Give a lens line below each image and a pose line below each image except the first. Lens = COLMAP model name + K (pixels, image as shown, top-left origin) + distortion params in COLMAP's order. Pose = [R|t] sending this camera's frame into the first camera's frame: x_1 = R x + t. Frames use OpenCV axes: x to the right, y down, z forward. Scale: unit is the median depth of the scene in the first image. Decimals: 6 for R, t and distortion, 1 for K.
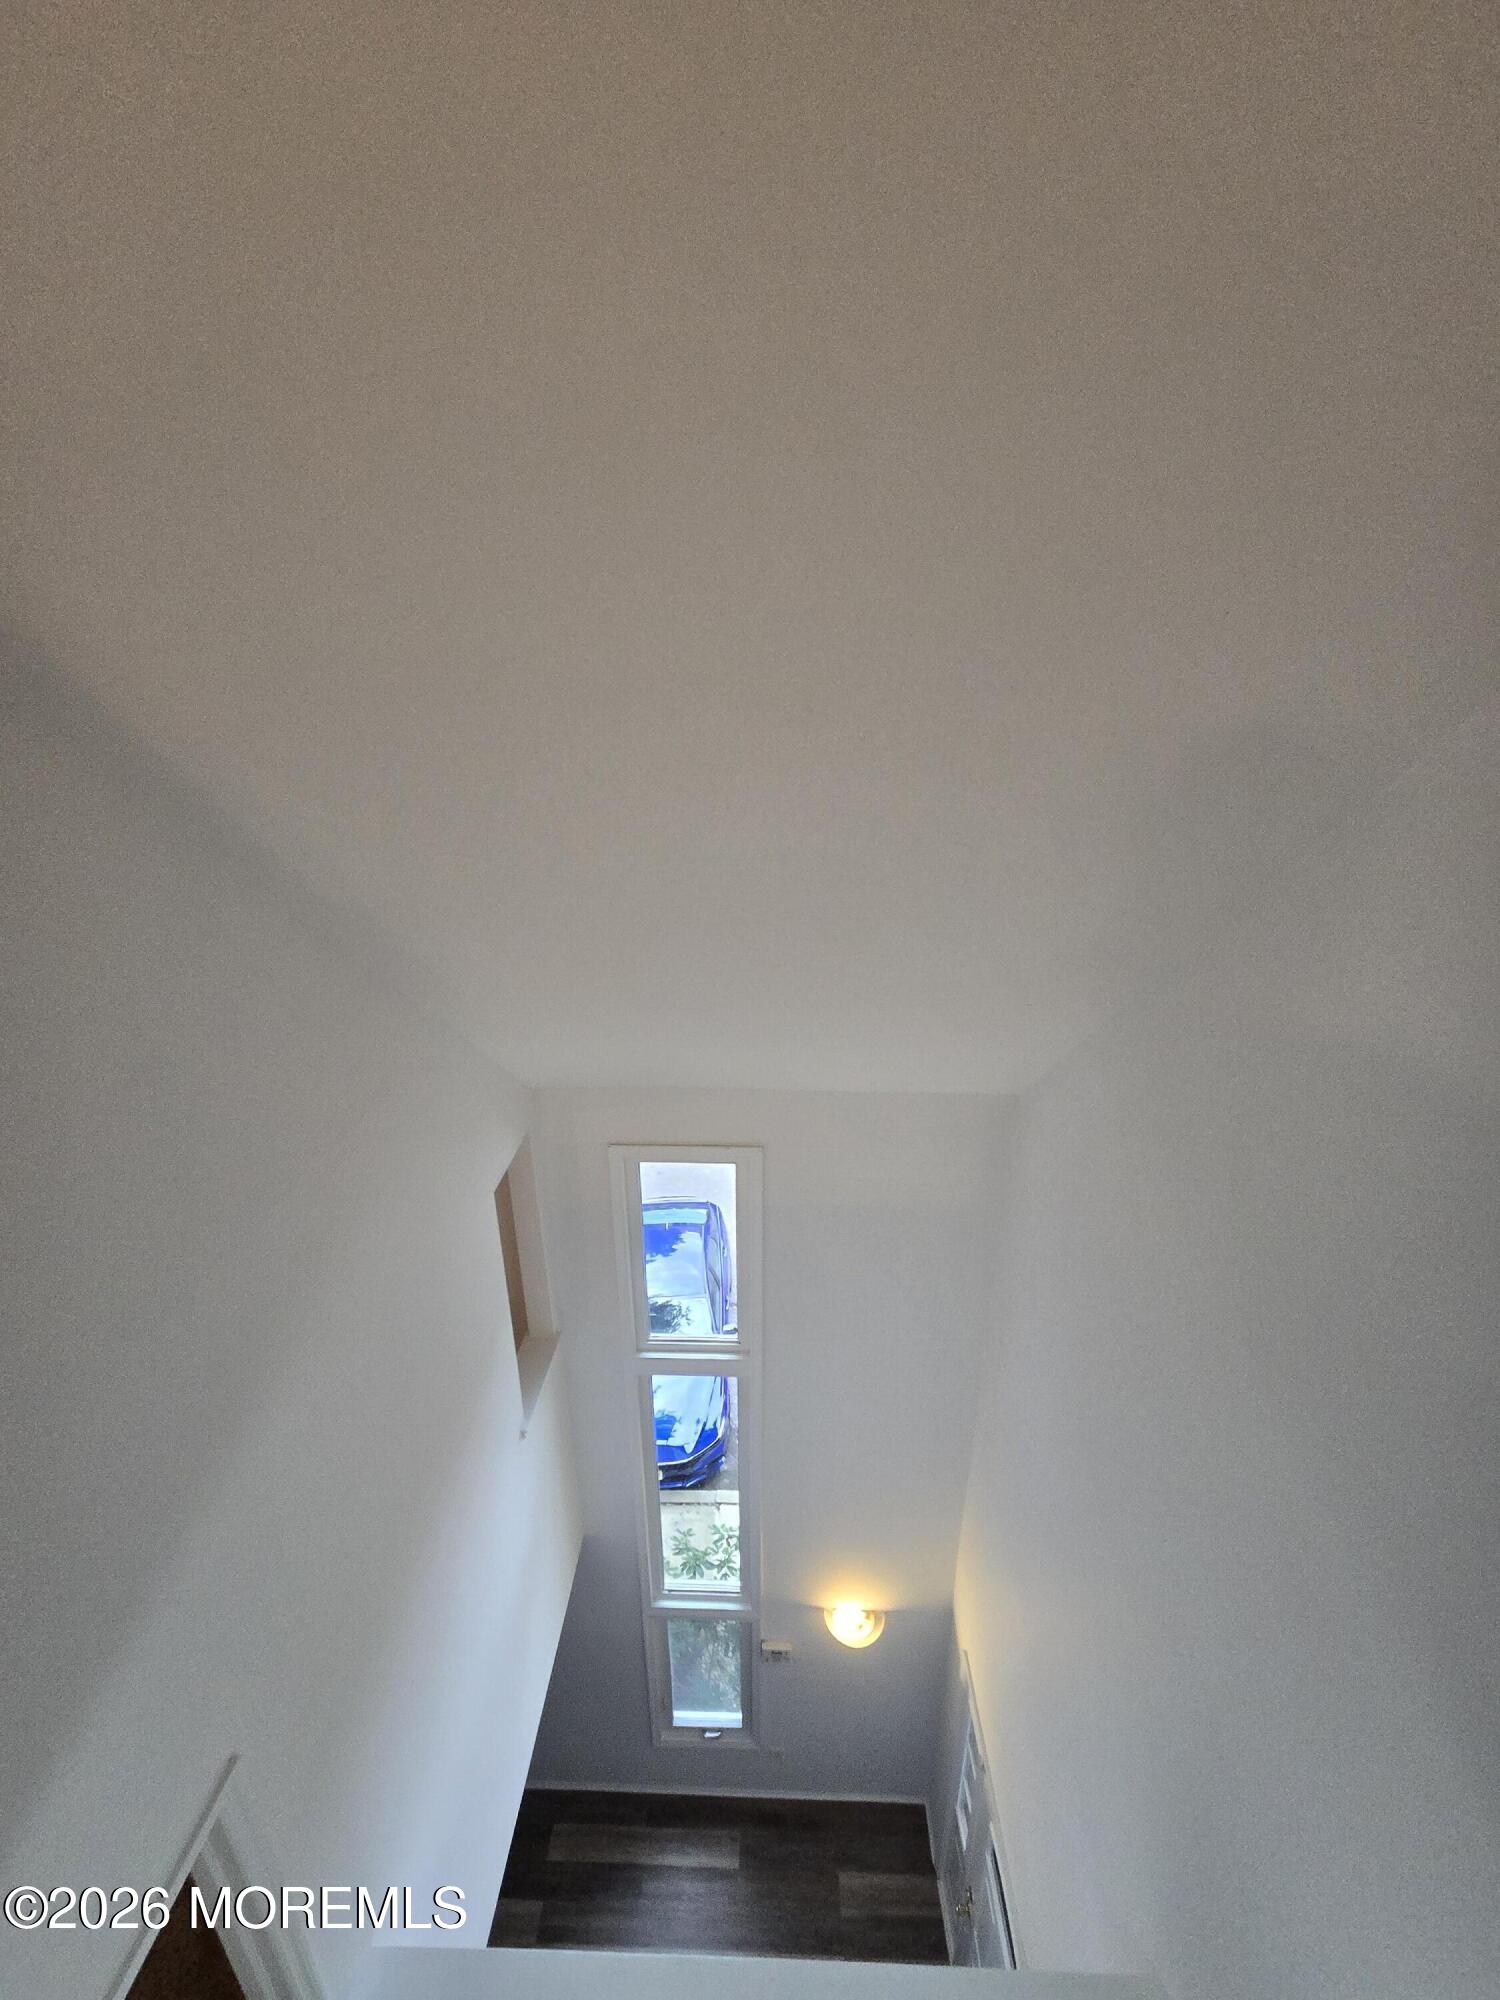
lens RADIAL K [[822.7, 0, 749.6], [0, 822.7, 1000.3], [0, 0, 1]] dist [-0.003197, 0.002903]
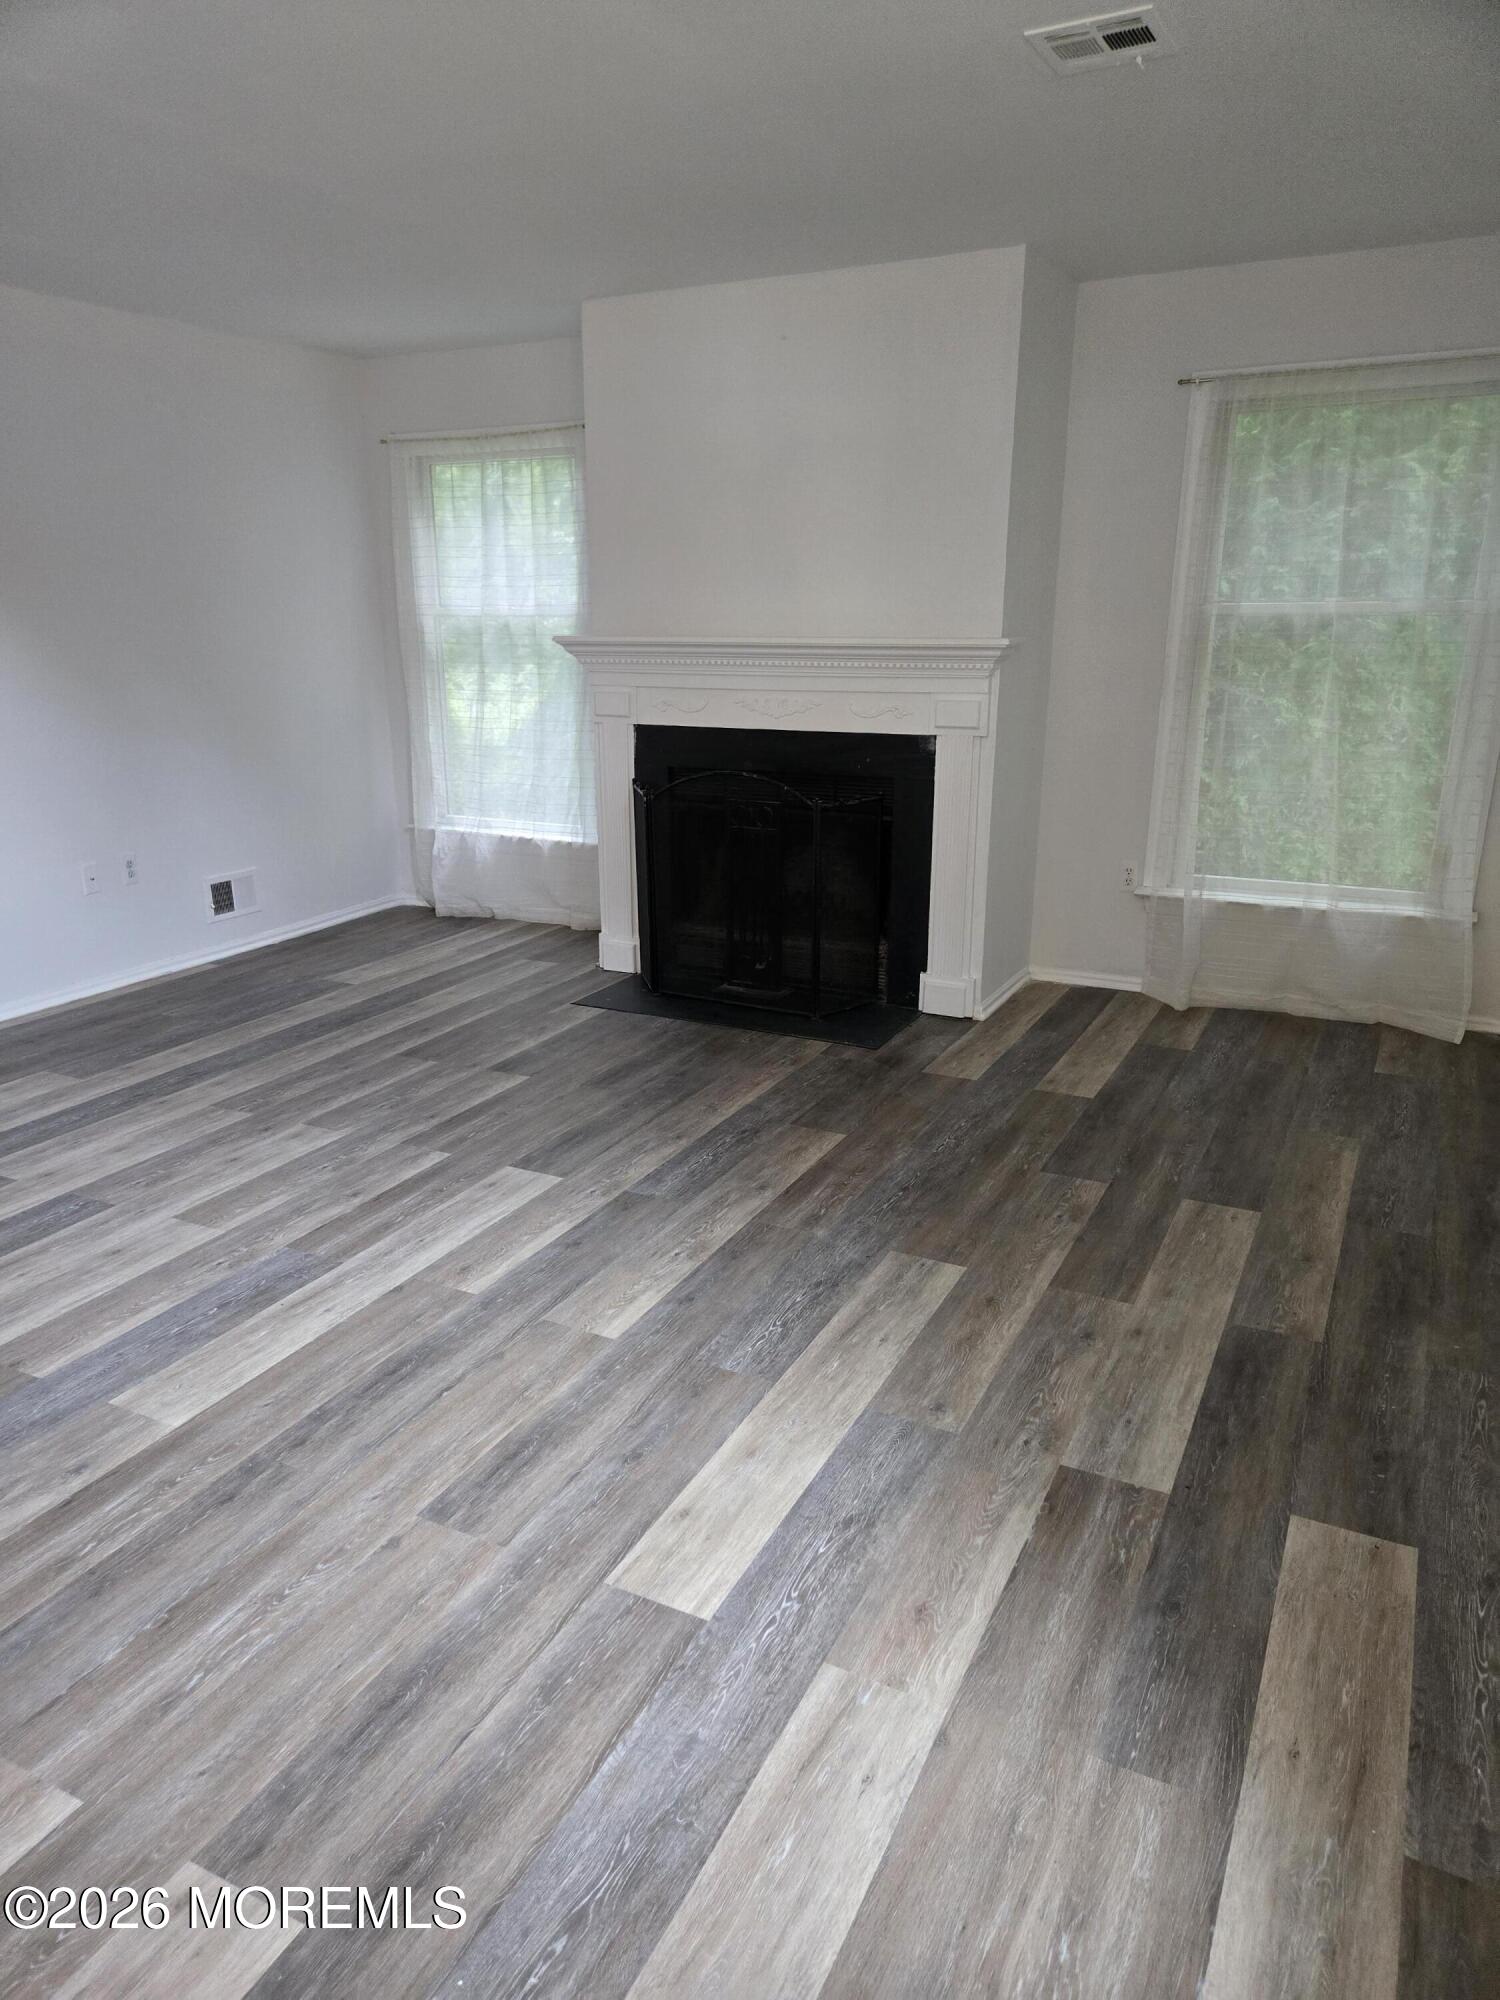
lens RADIAL K [[1339.3, 0, 745.5], [0, 1339.3, 1016.6], [0, 0, 1]] dist [0.077010, -0.059073]
pose [[-0.417602, 0.271555, -0.867103, 0.146423], [-0.322119, 0.848072, 0.420729, 0.793909], [0.849617, 0.455007, -0.266683, 0.901570]]
